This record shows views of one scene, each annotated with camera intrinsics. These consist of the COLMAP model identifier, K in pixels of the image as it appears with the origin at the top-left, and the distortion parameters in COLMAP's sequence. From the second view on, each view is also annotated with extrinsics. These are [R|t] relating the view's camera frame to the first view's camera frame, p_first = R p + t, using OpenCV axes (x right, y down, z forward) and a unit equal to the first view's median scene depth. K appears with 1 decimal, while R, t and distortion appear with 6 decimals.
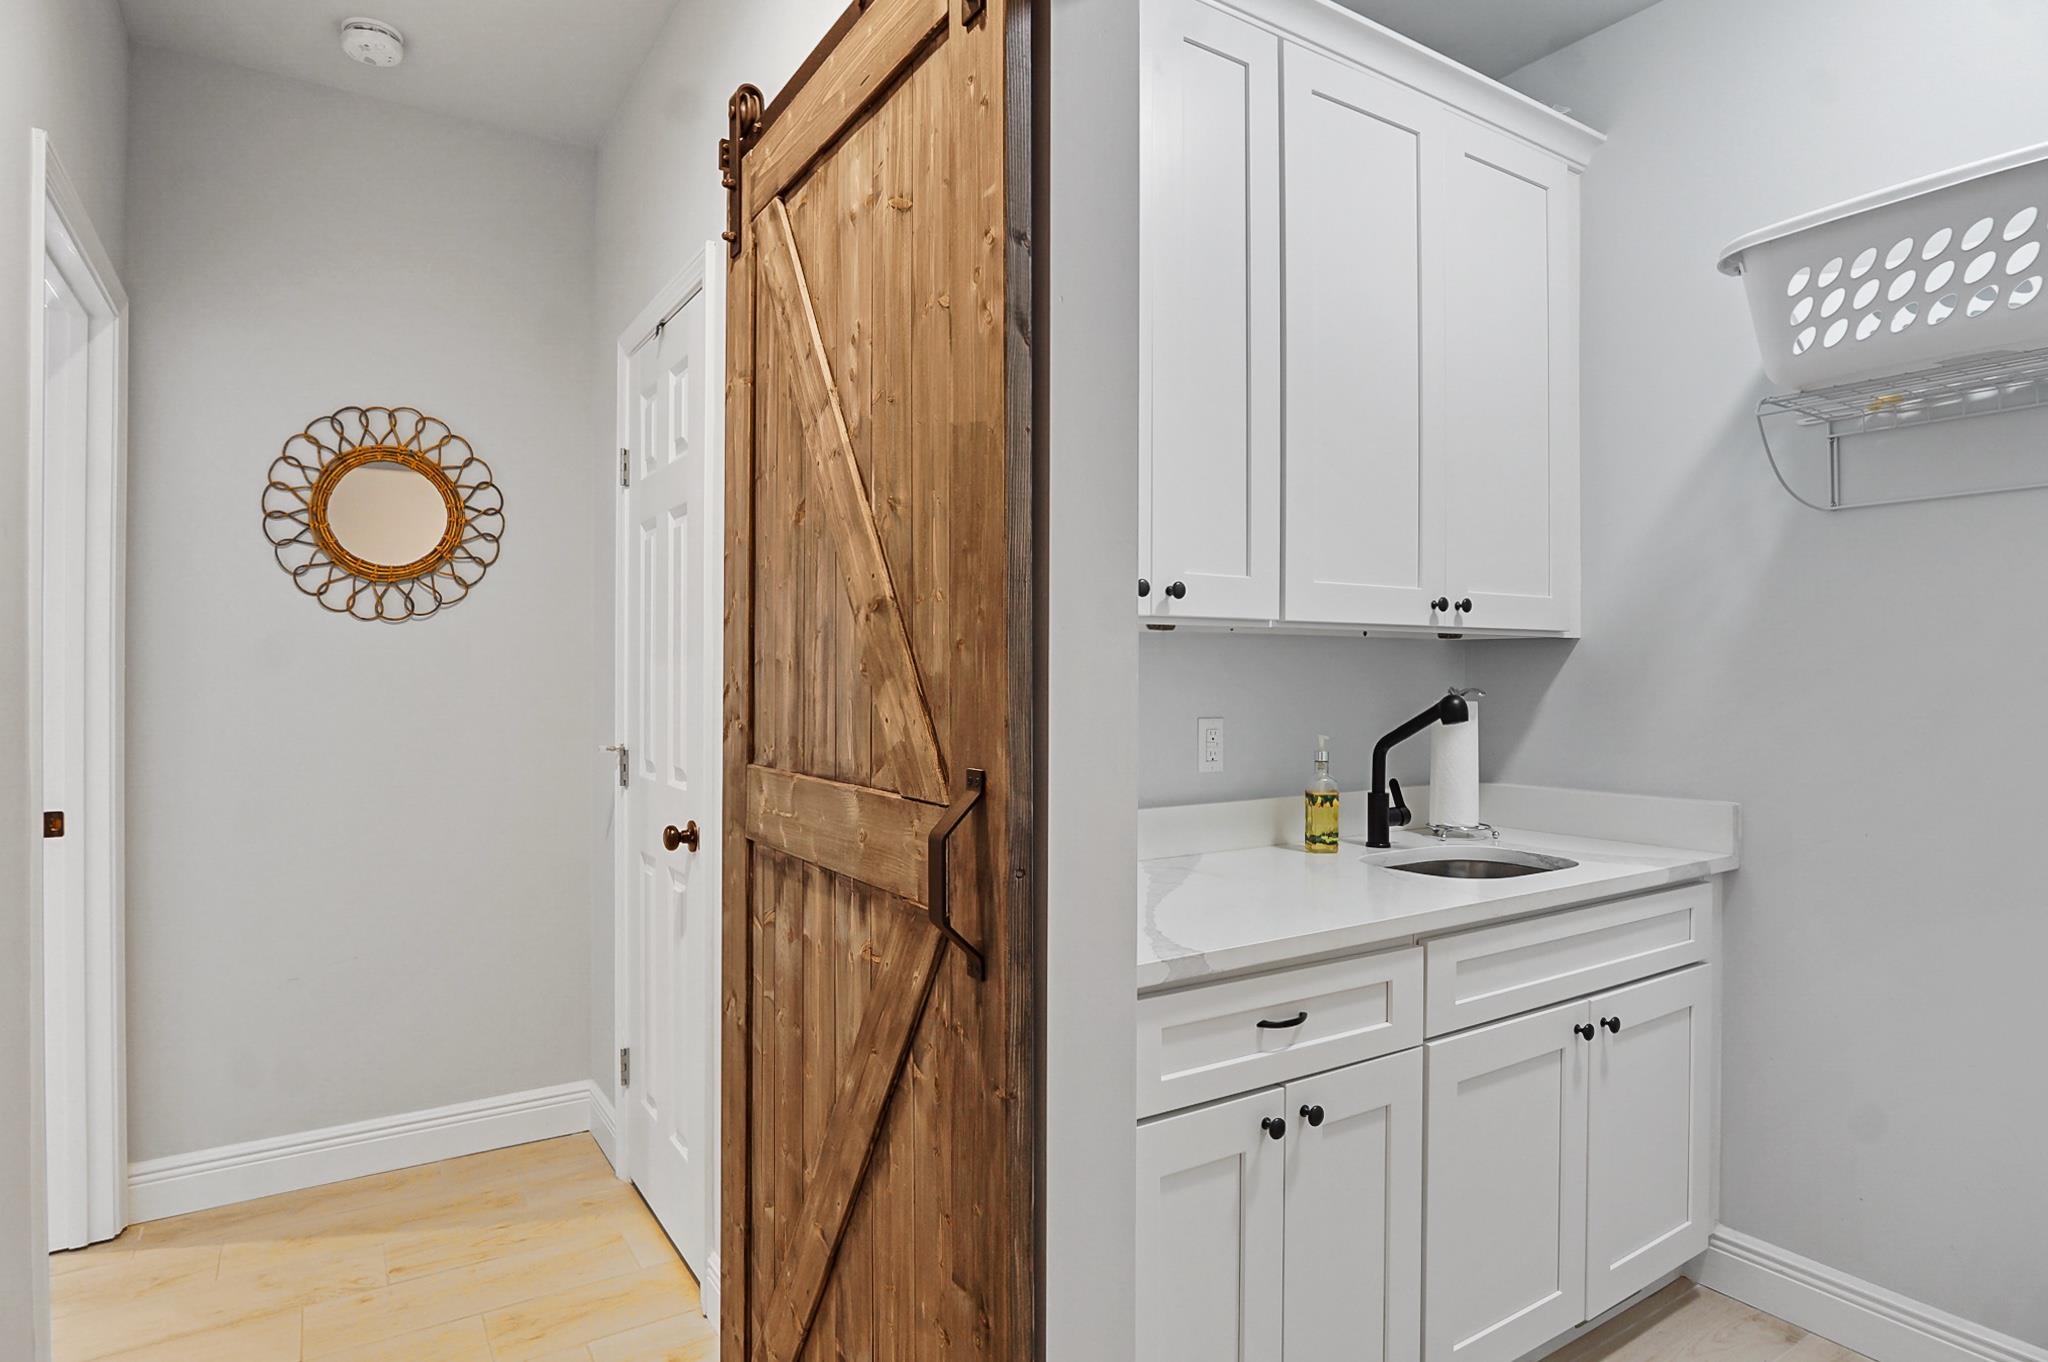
lens RADIAL K [[1114.7, 0, 1017.1], [0, 1114.7, 704.5], [0, 0, 1]] dist [-0.026168, 0.002258]
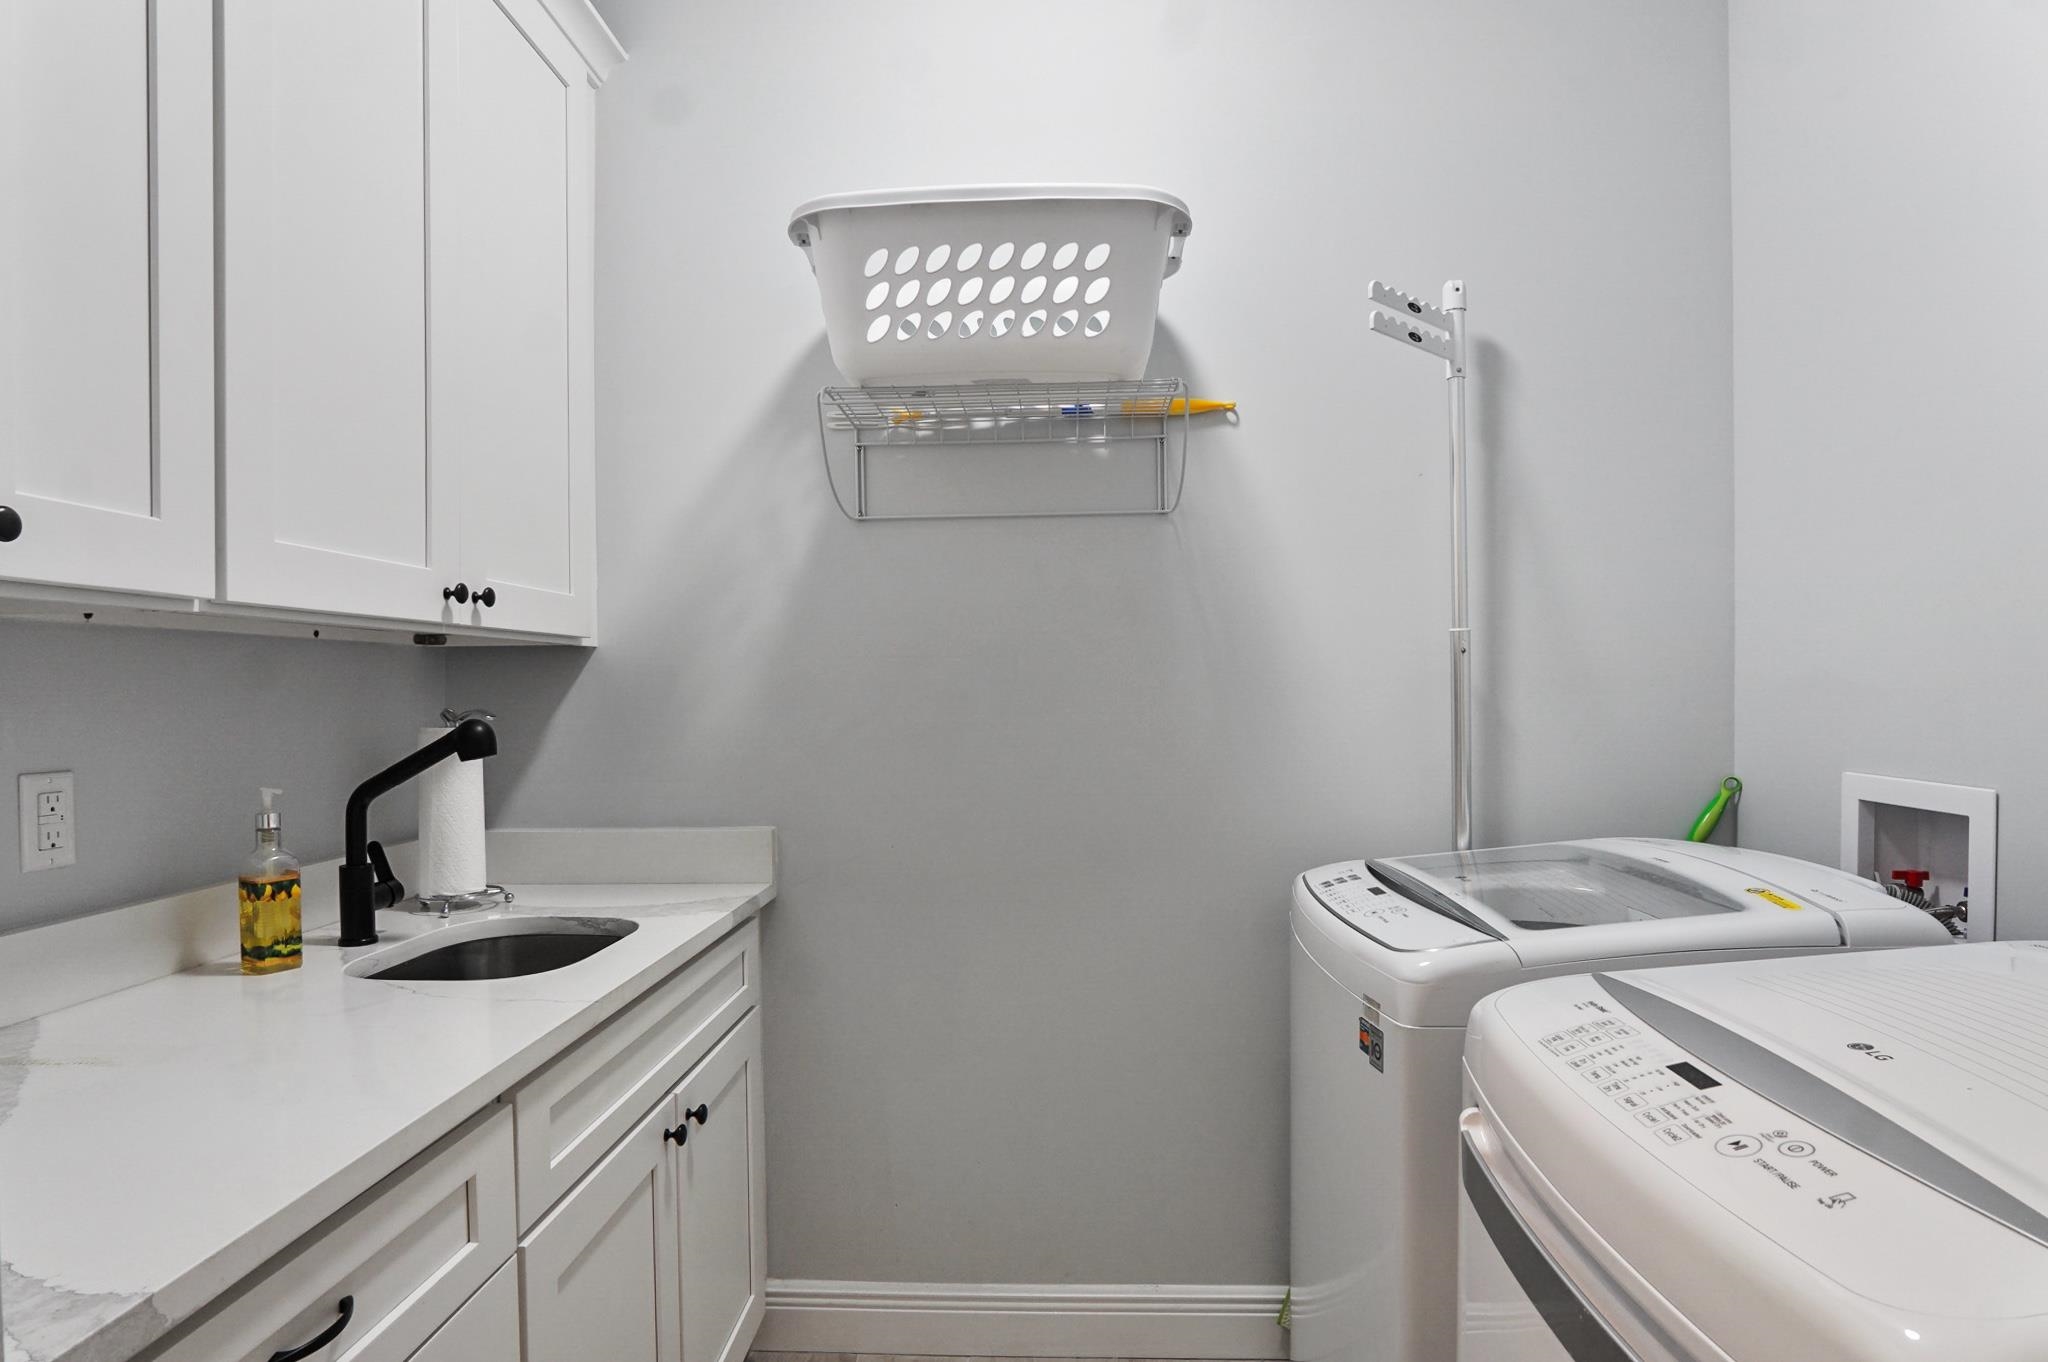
lens RADIAL K [[1114.7, 0, 1017.1], [0, 1114.7, 704.5], [0, 0, 1]] dist [-0.026168, 0.002258]
pose [[0.579015, -0.018499, 0.815107, 0.007829], [0.033546, 0.999437, -0.001147, -0.005338], [-0.814626, 0.028008, 0.579310, 0.280988]]
